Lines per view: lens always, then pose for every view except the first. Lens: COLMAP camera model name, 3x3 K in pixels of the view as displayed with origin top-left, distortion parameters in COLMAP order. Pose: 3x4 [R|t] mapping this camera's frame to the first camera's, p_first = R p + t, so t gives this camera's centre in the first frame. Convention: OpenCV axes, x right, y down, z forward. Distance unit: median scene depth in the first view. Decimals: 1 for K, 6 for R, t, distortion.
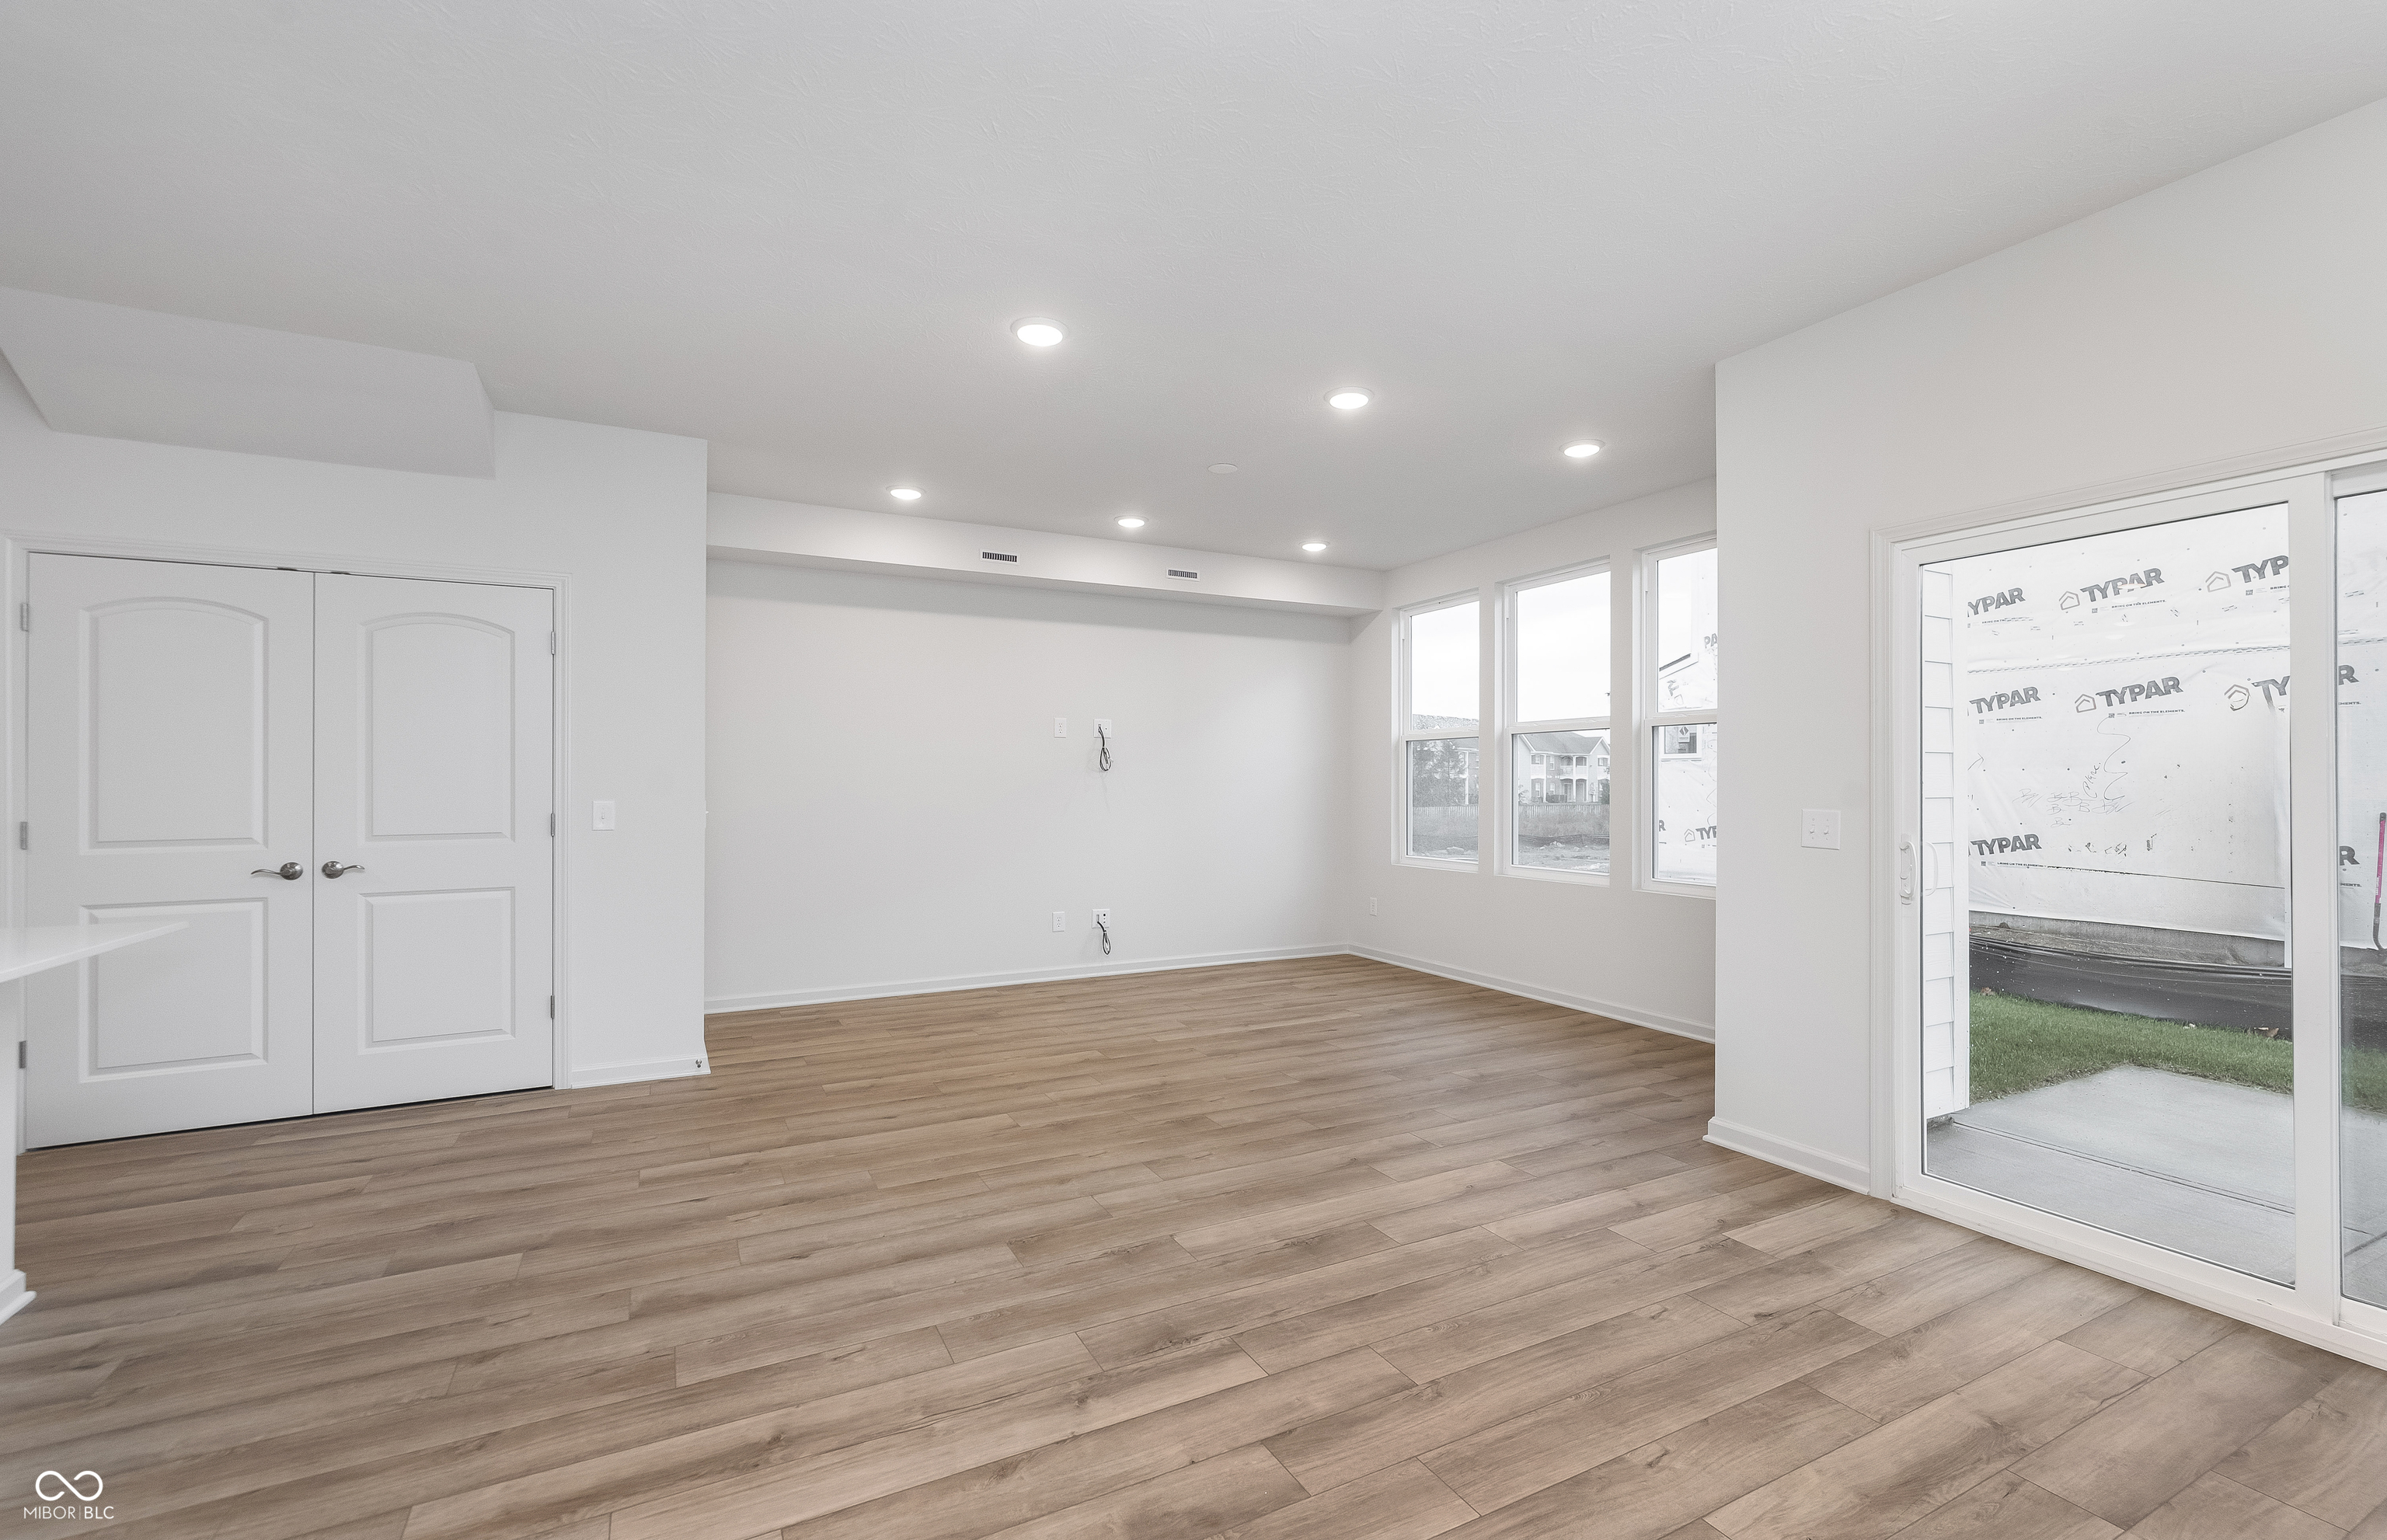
lens RADIAL K [[1049.5, 0, 1228.8], [0, 1049.5, 779.8], [0, 0, 1]] dist [0.000957, 0.000105]
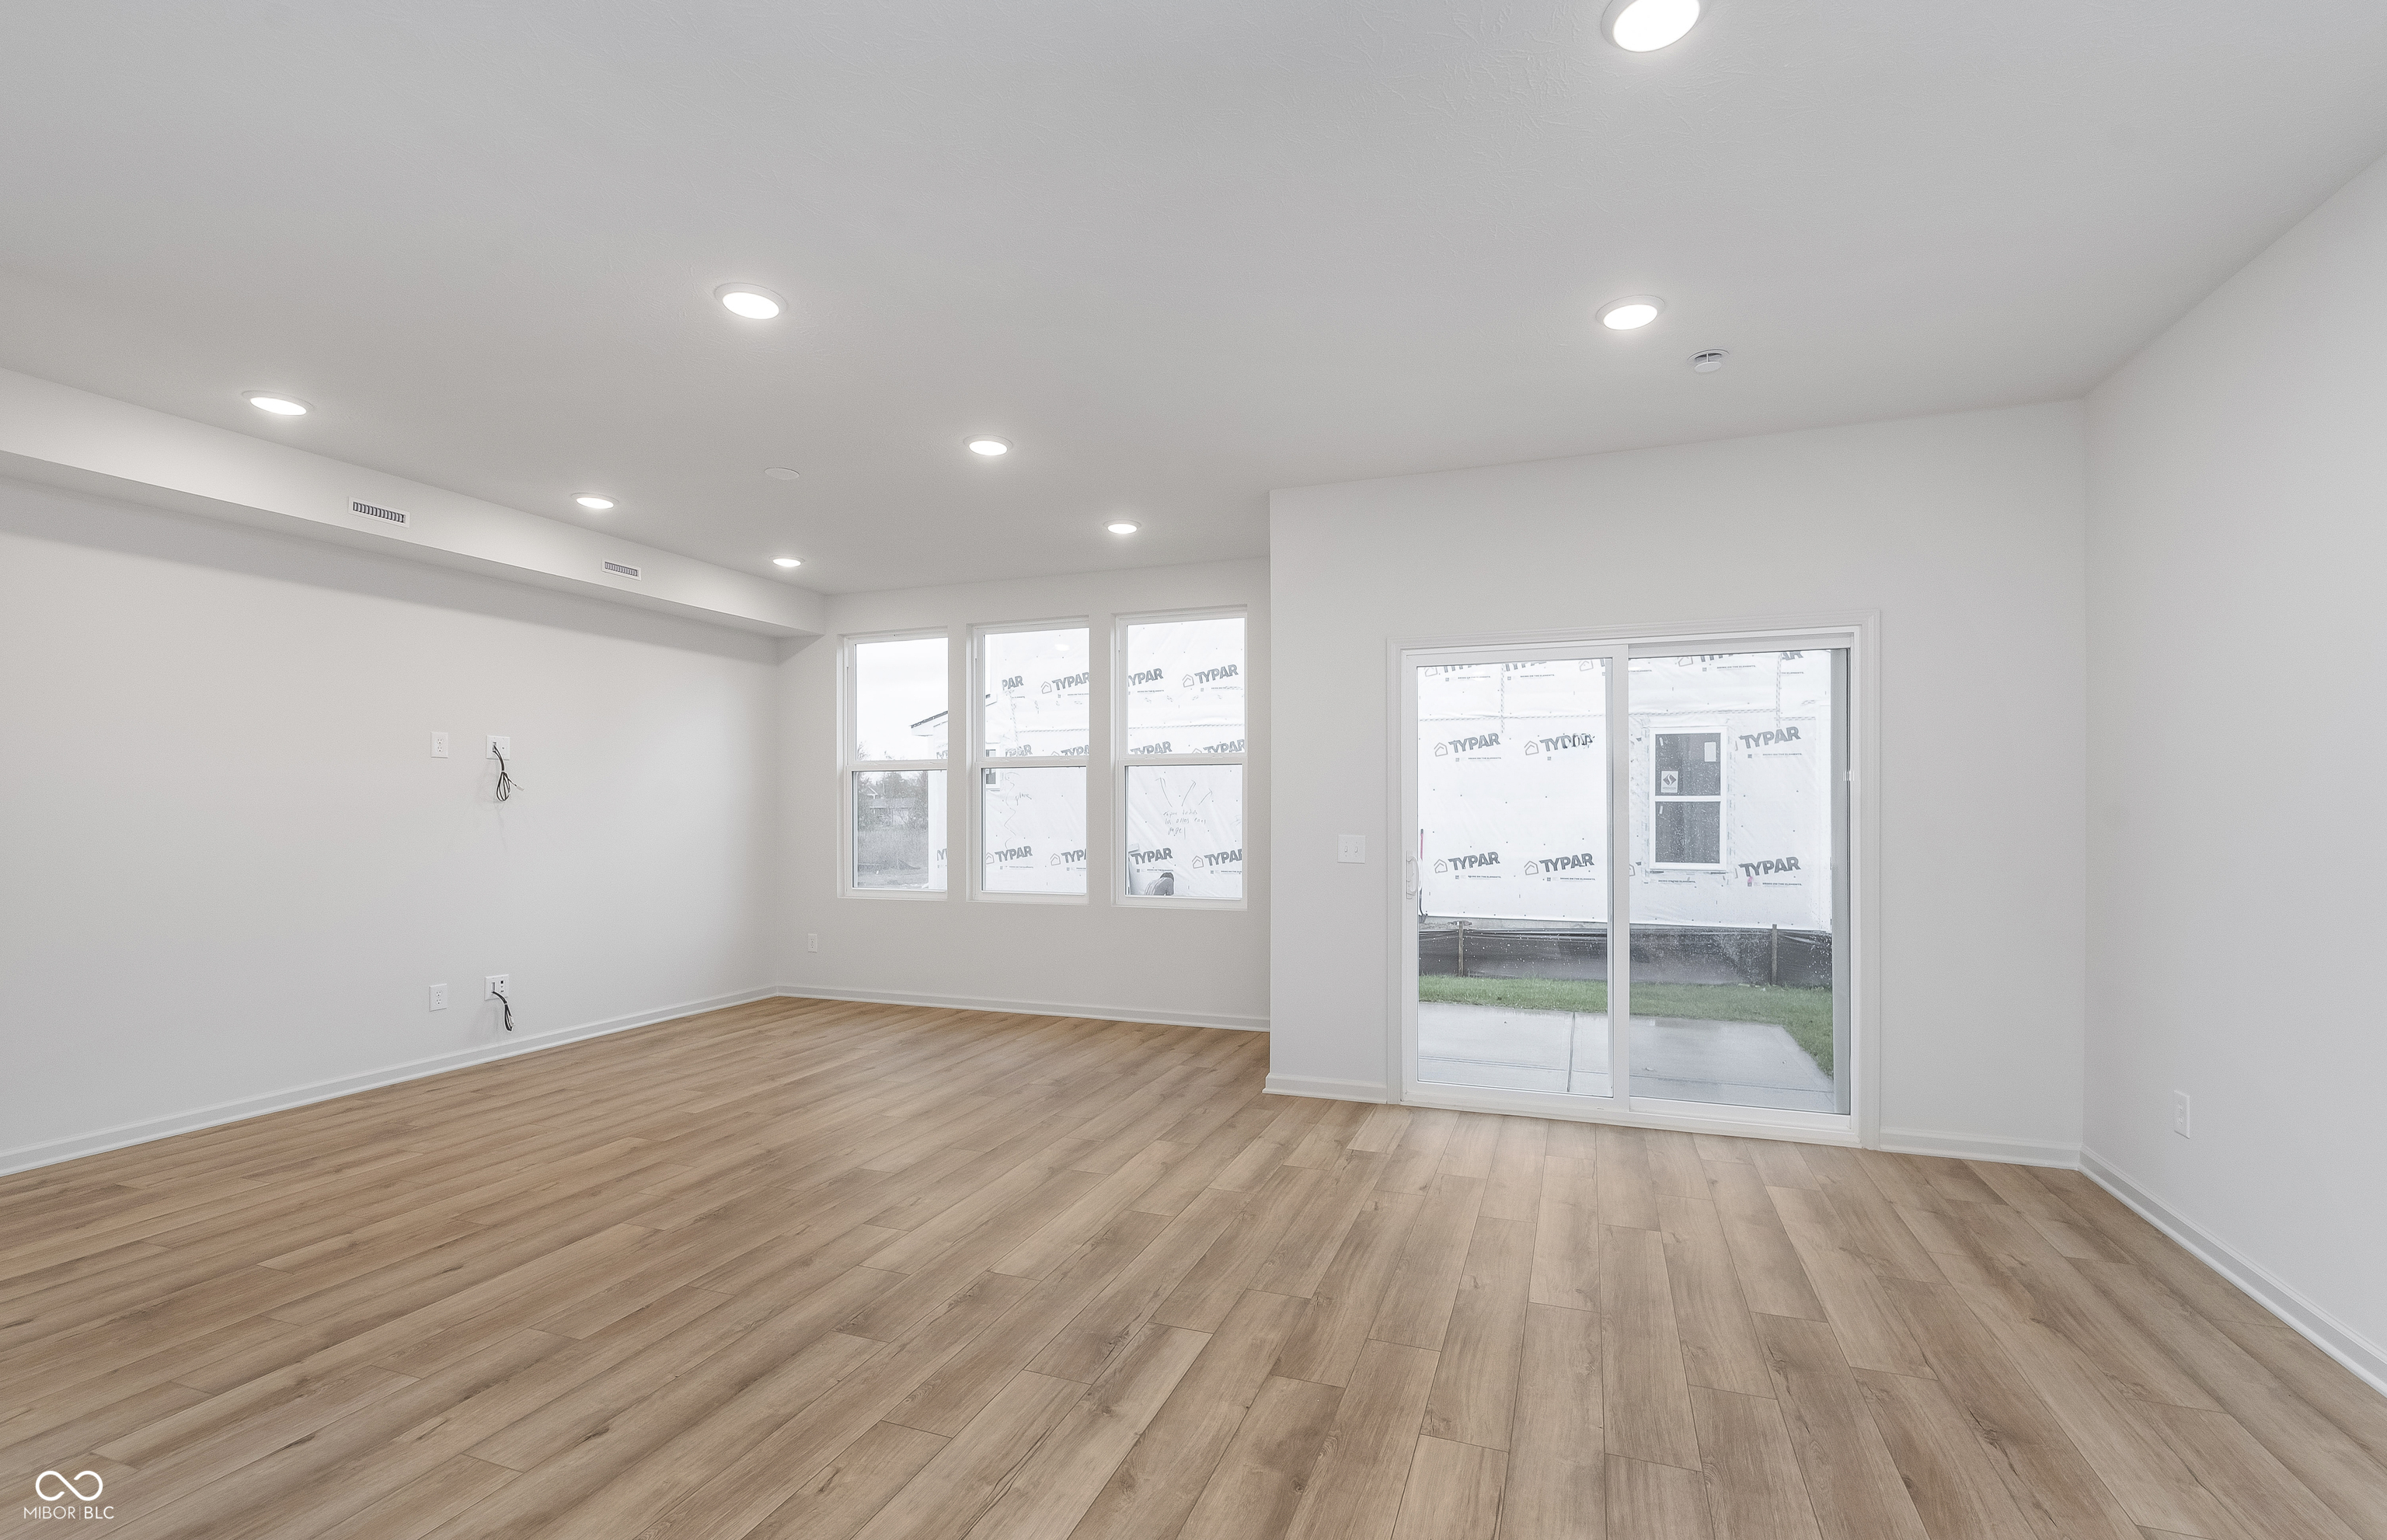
lens RADIAL K [[1035.7, 0, 1228.0], [0, 1035.7, 810.5], [0, 0, 1]] dist [0.001805, 0.000131]
pose [[0.741816, -0.002850, 0.670597, -0.470723], [0.000035, 0.999991, 0.004211, -0.009451], [-0.670603, -0.003100, 0.741810, 0.094880]]
